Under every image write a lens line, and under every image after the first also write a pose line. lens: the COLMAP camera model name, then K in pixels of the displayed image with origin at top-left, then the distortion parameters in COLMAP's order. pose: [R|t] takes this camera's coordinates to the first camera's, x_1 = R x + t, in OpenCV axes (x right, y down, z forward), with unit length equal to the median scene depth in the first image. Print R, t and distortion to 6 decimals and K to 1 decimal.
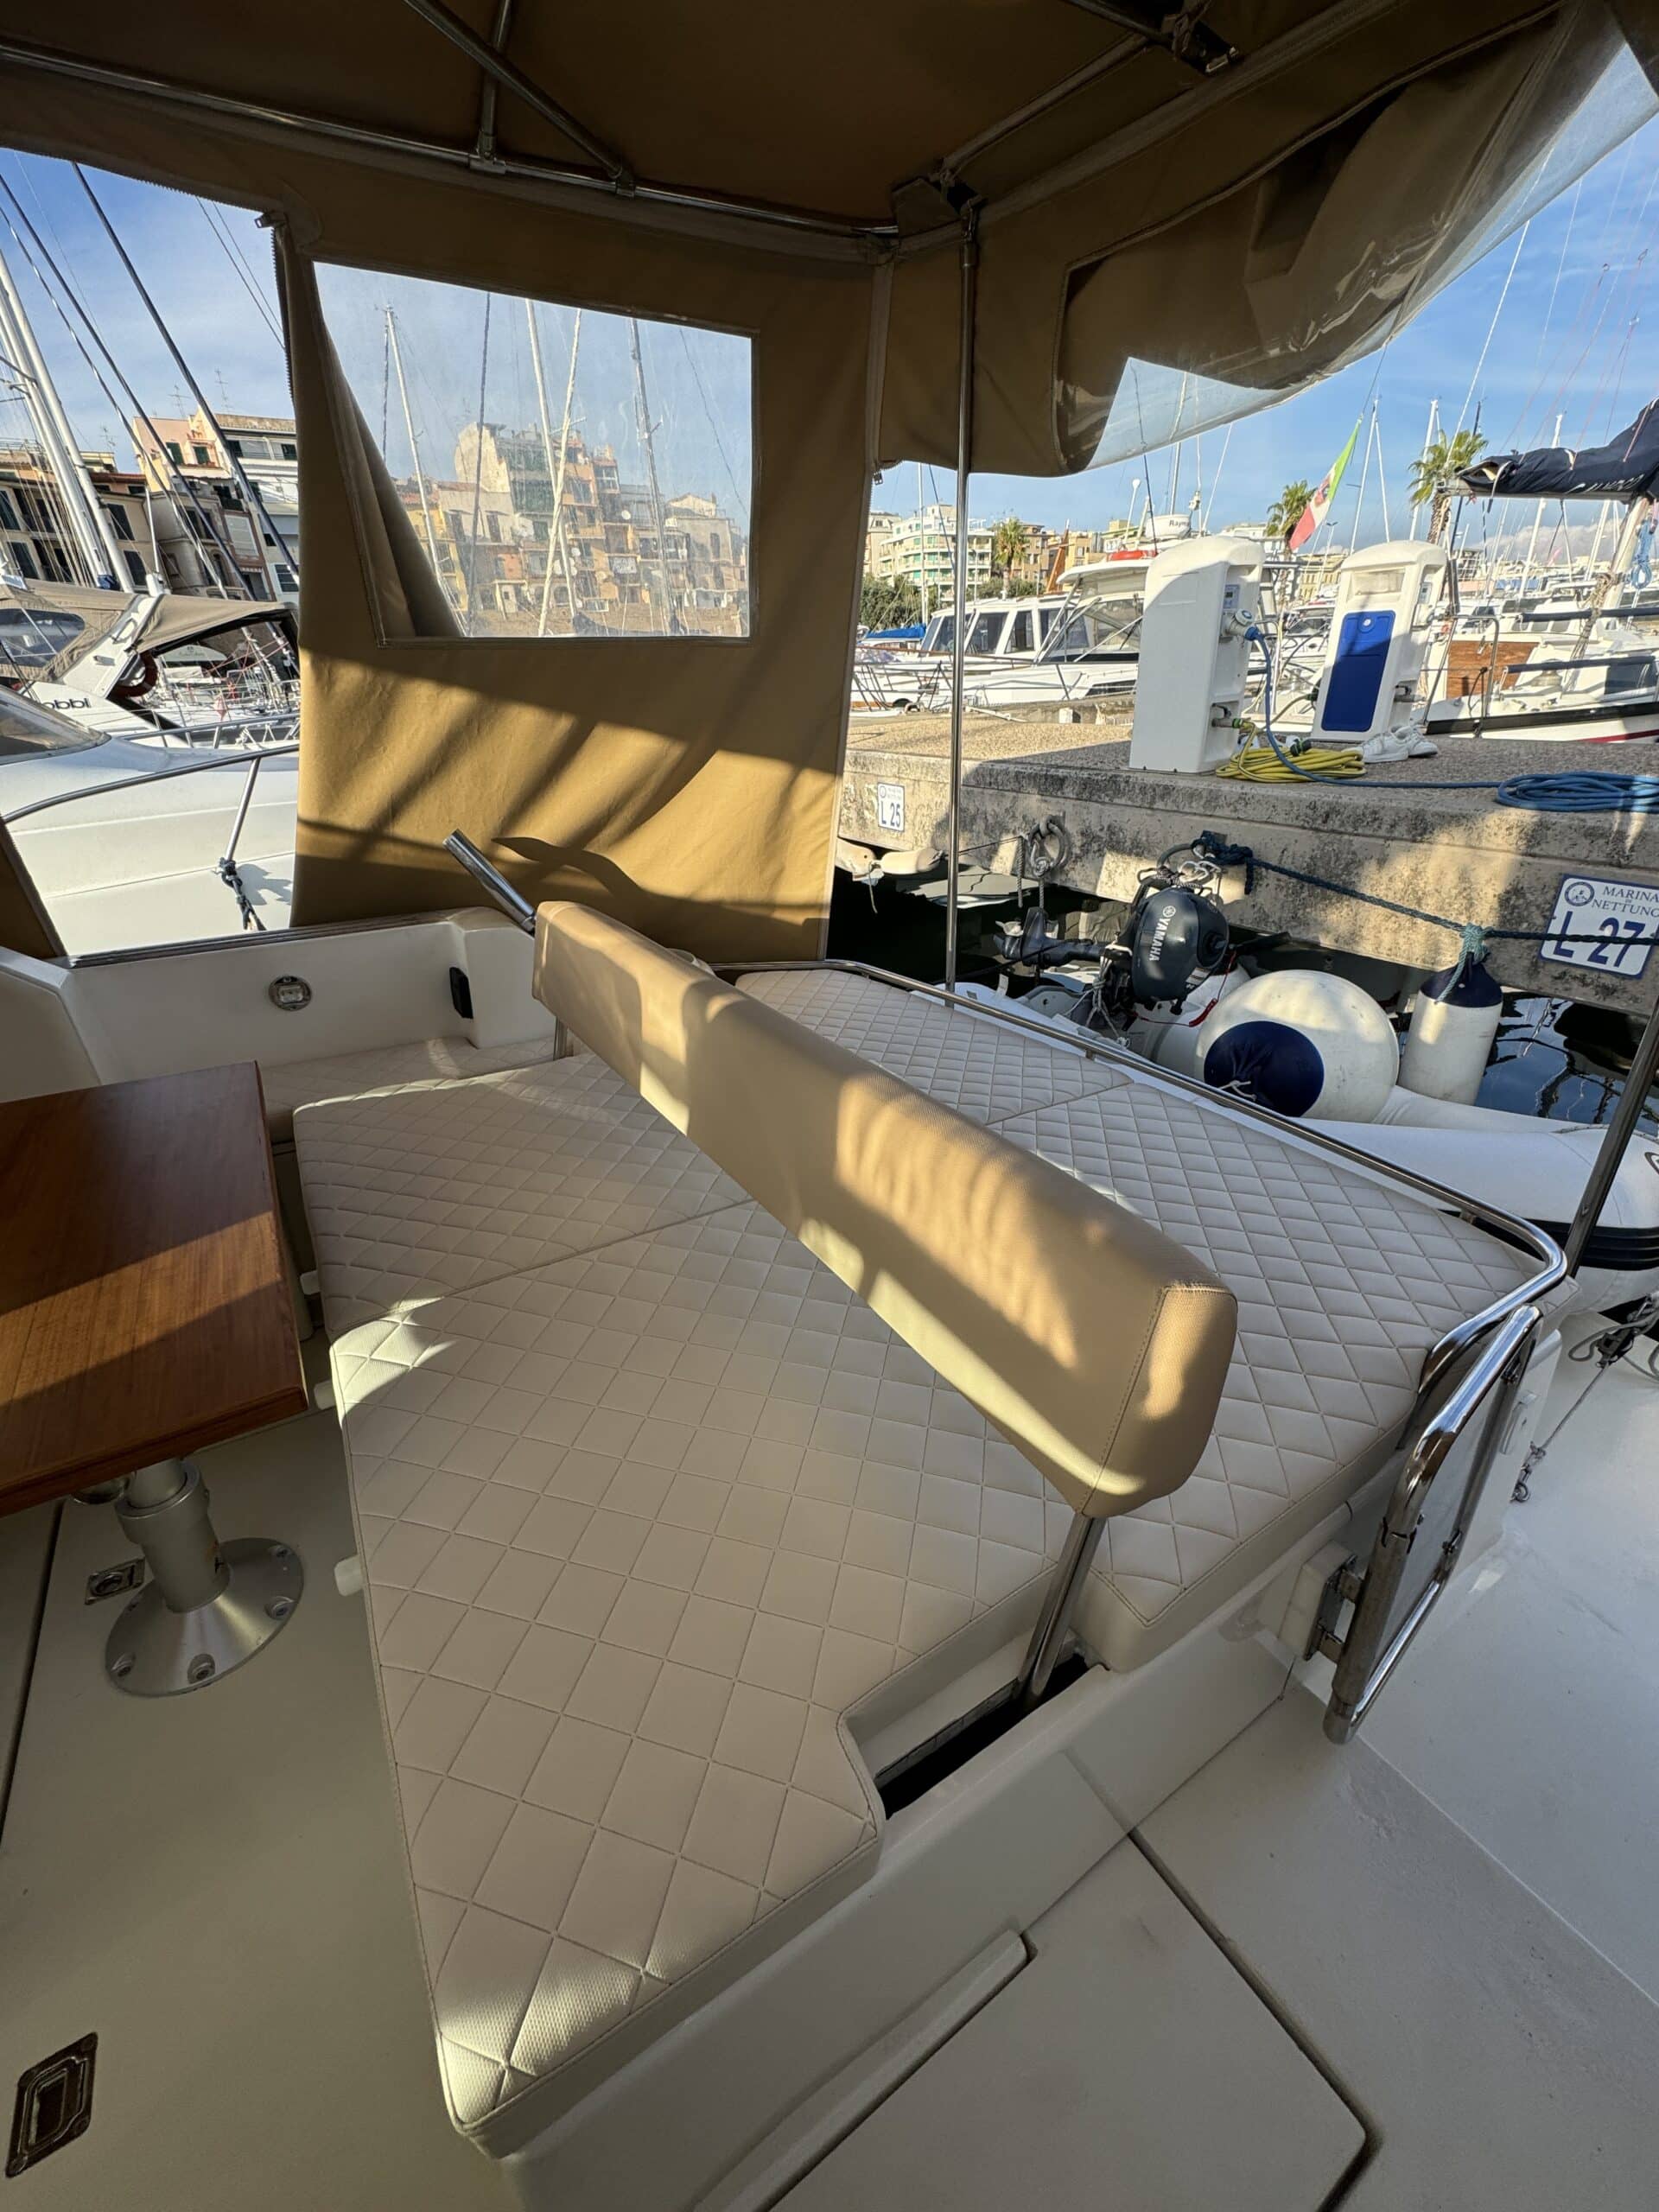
lens RADIAL K [[878.6, 0, 832.2], [0, 878.6, 1115.1], [0, 0, 1]] dist [-0.008711, 0.000099]
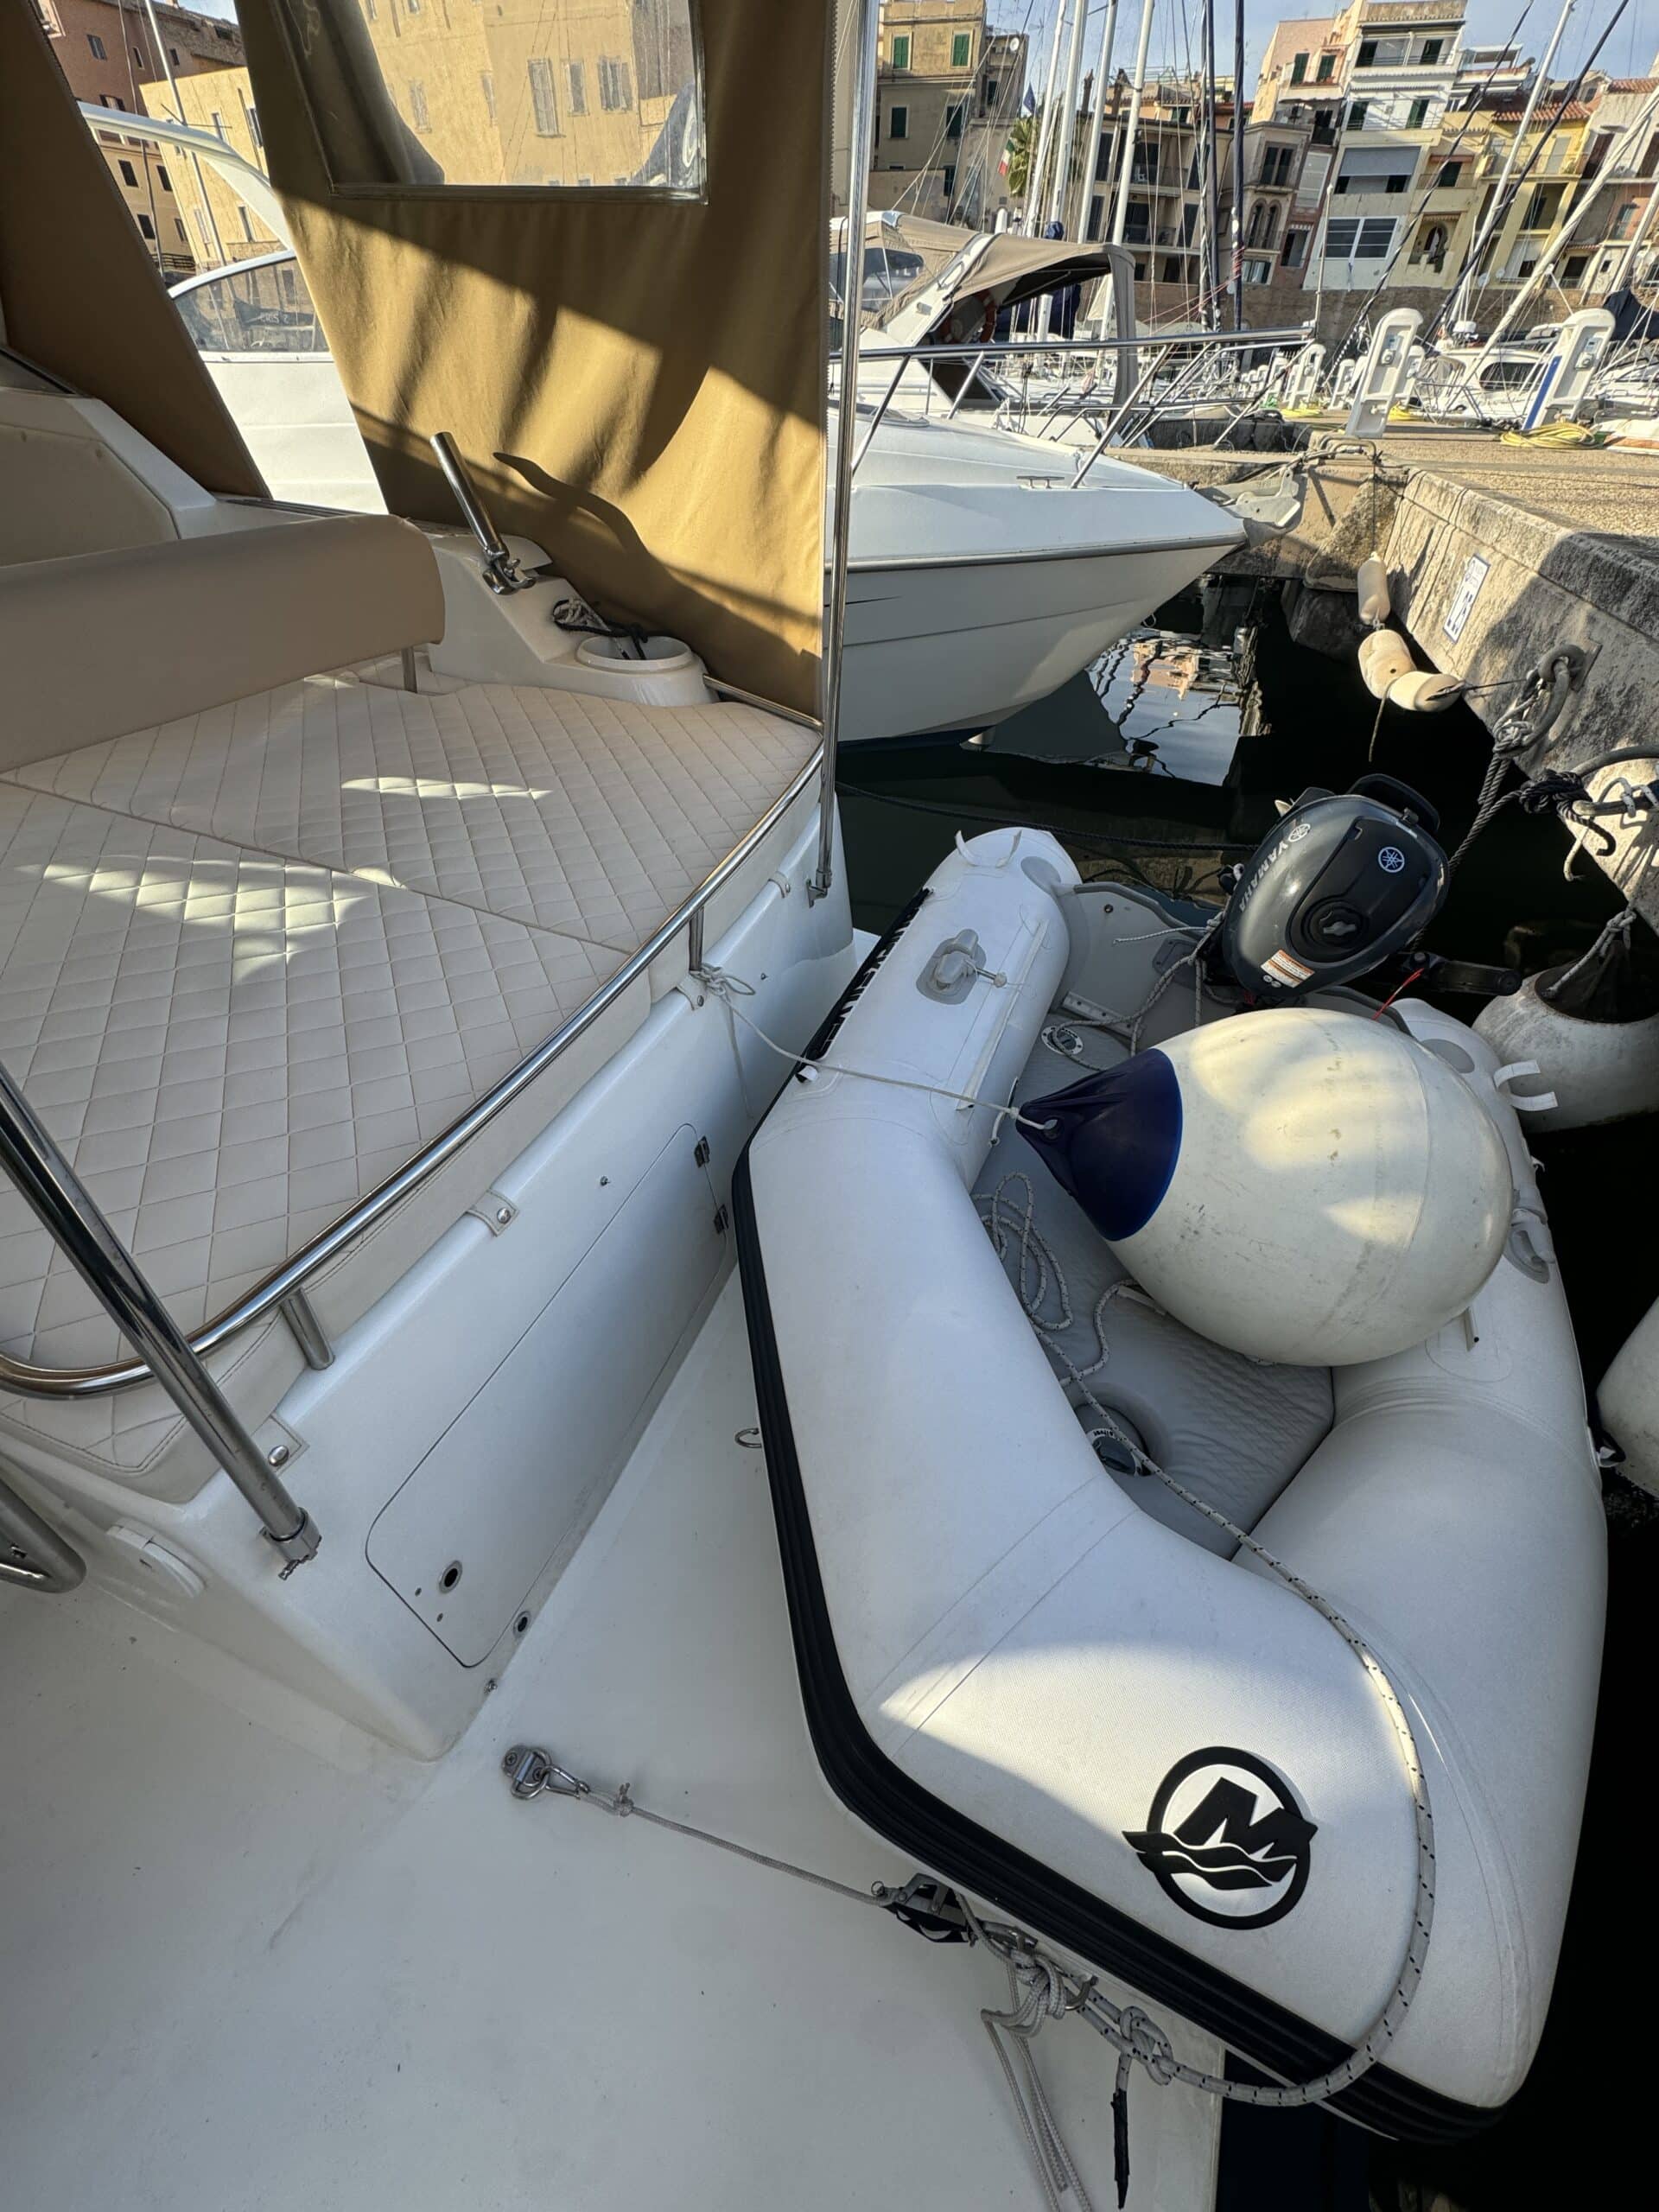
lens RADIAL K [[880.0, 0, 828.8], [0, 880.0, 1110.5], [0, 0, 1]] dist [-0.001254, -0.000733]
pose [[0.606287, 0.553116, -0.571383, 0.762122], [-0.410374, 0.833049, 0.370975, -0.216193], [0.681182, 0.009563, 0.732052, 0.533607]]
